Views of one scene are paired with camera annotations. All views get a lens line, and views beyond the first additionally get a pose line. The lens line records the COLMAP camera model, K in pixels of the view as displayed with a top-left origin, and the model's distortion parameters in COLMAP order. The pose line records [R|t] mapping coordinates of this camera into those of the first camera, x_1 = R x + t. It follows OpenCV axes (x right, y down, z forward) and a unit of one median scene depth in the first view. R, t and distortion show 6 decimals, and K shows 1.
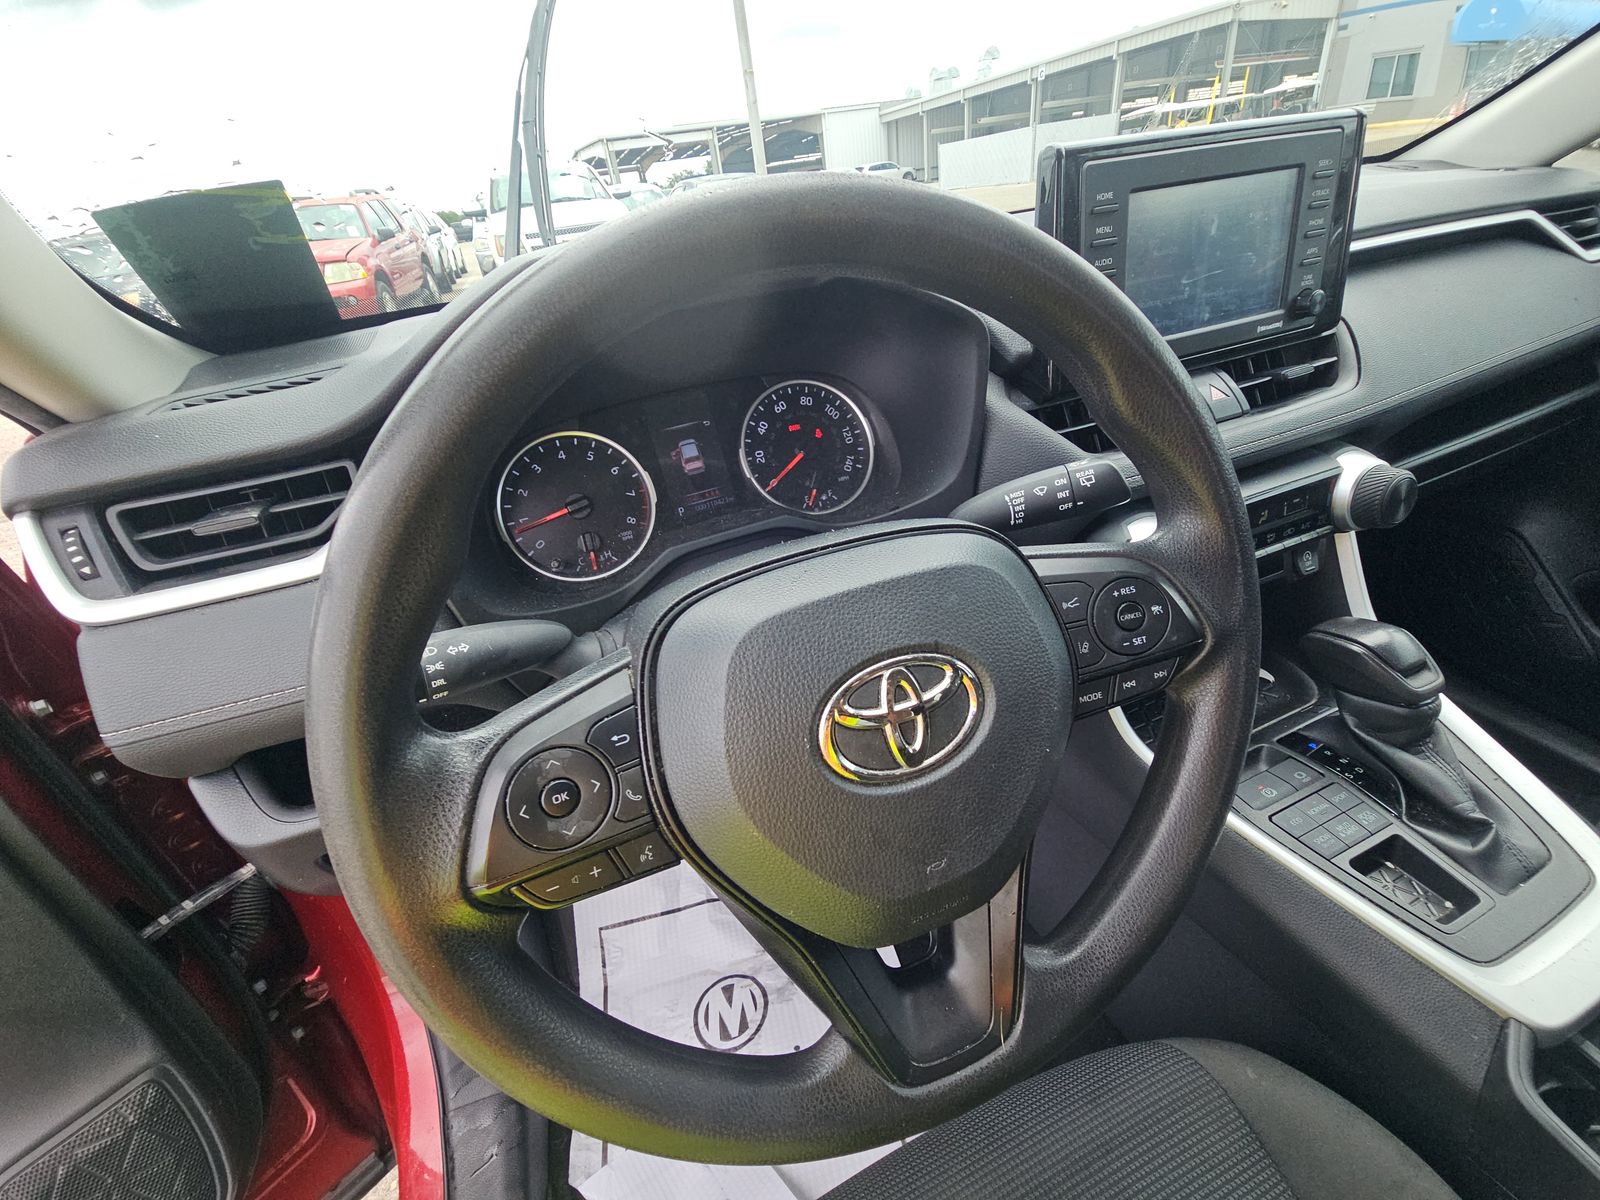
lens RADIAL K [[640.3, 0, 790.9], [0, 640.3, 613.4], [0, 0, 1]] dist [0.000524, -0.002664]
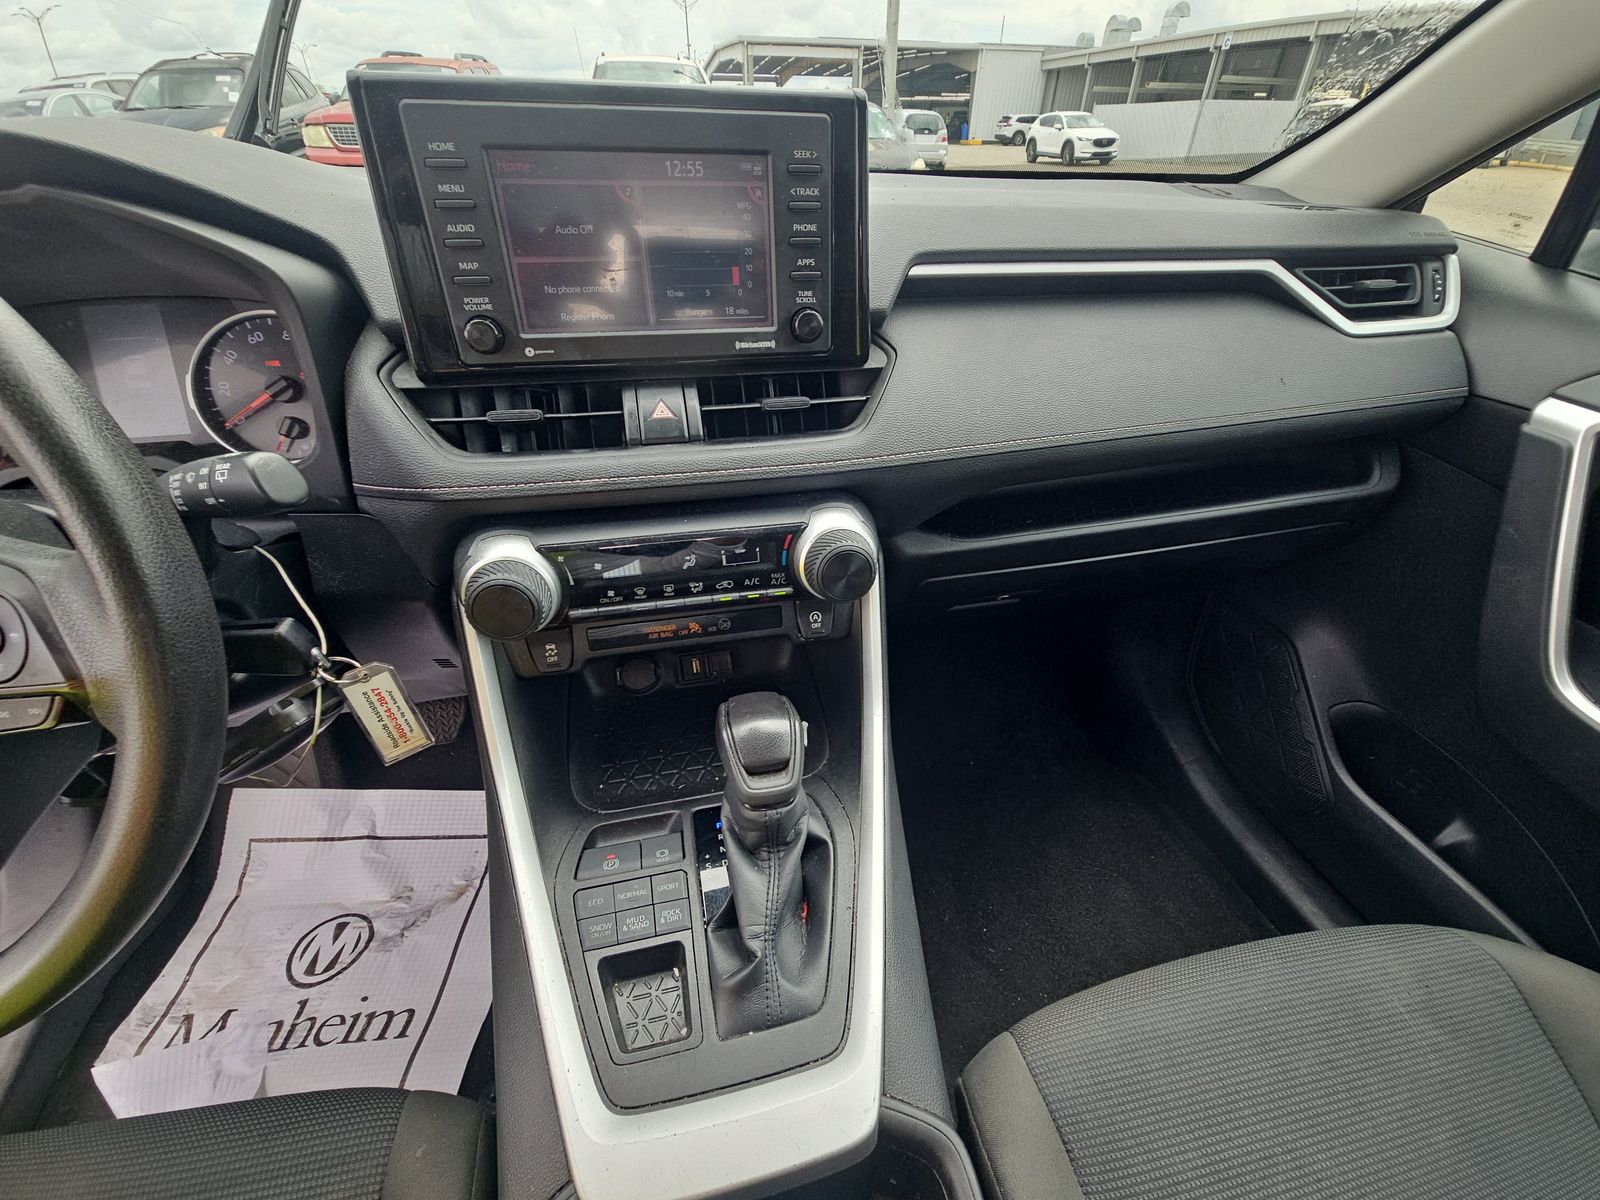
lens RADIAL K [[640.3, 0, 809.6], [0, 640.3, 607.4], [0, 0, 1]] dist [0.000524, -0.002664]
pose [[0.979923, 0.194644, -0.043179, 0.566415], [-0.191252, 0.978878, 0.072258, -0.110551], [0.056332, -0.062549, 0.996451, 0.081678]]
